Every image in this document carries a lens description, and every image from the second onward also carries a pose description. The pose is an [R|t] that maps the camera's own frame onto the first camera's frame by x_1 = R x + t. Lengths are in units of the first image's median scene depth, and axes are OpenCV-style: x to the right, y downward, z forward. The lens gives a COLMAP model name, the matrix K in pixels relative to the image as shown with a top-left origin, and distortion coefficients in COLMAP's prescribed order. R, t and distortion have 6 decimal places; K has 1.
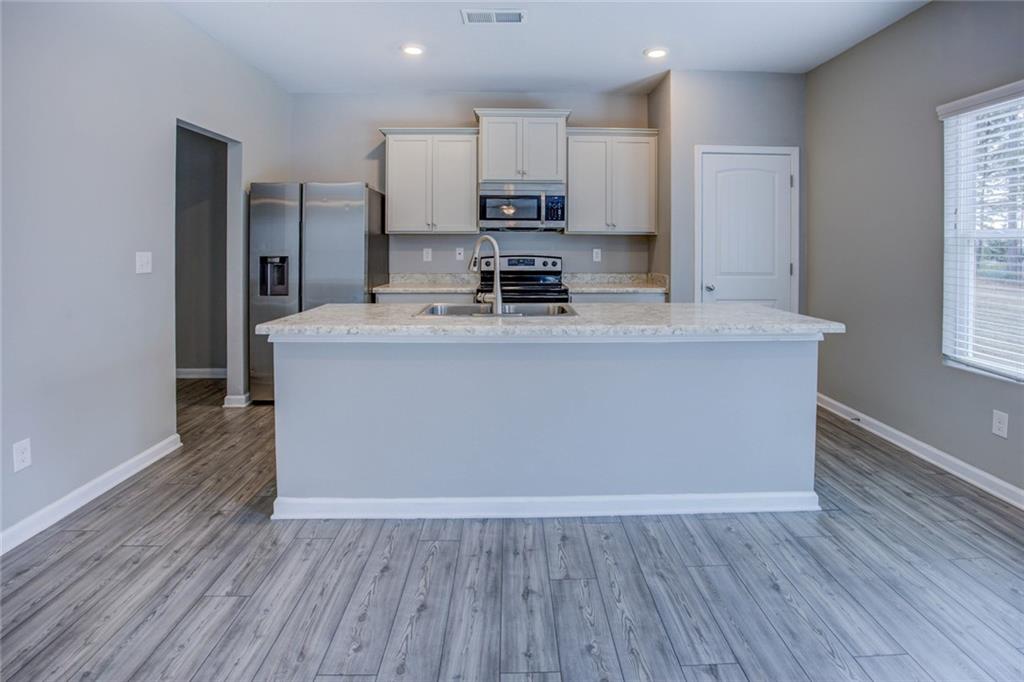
lens RADIAL K [[507.5, 0, 520.5], [0, 507.5, 242.8], [0, 0, 1]] dist [-0.043714, 0.001114]
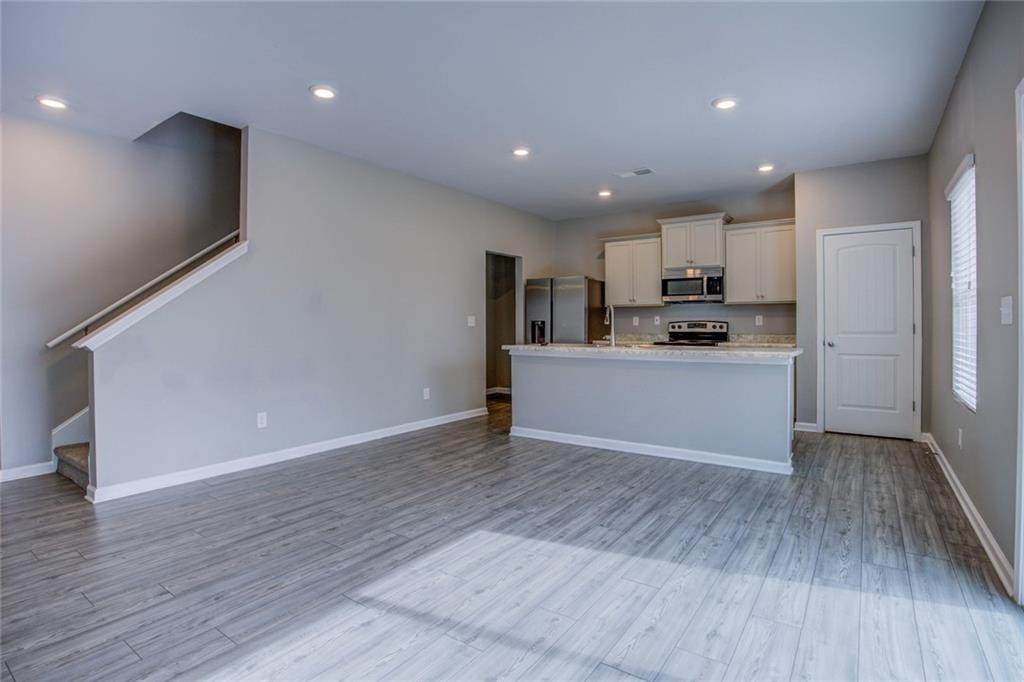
lens RADIAL K [[512.6, 0, 527.3], [0, 512.6, 324.8], [0, 0, 1]] dist [-0.052390, 0.009188]
pose [[0.804591, -0.005297, -0.593806, 0.478475], [0.004475, 0.999986, -0.002856, 0.039771], [0.593813, -0.000359, 0.804603, -0.408301]]
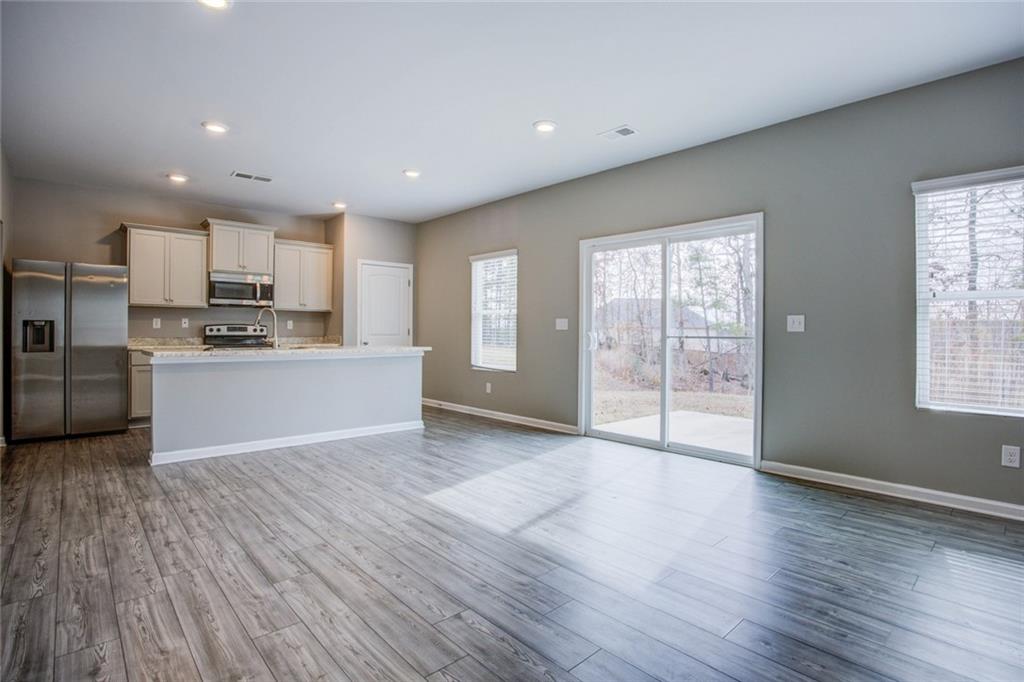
lens RADIAL K [[512.6, 0, 517.7], [0, 512.6, 334.0], [0, 0, 1]] dist [-0.052390, 0.009188]
pose [[0.749230, -0.002297, 0.662306, -0.364717], [-0.003671, 0.999964, 0.007621, 0.041013], [-0.662300, -0.008141, 0.749195, -0.607322]]
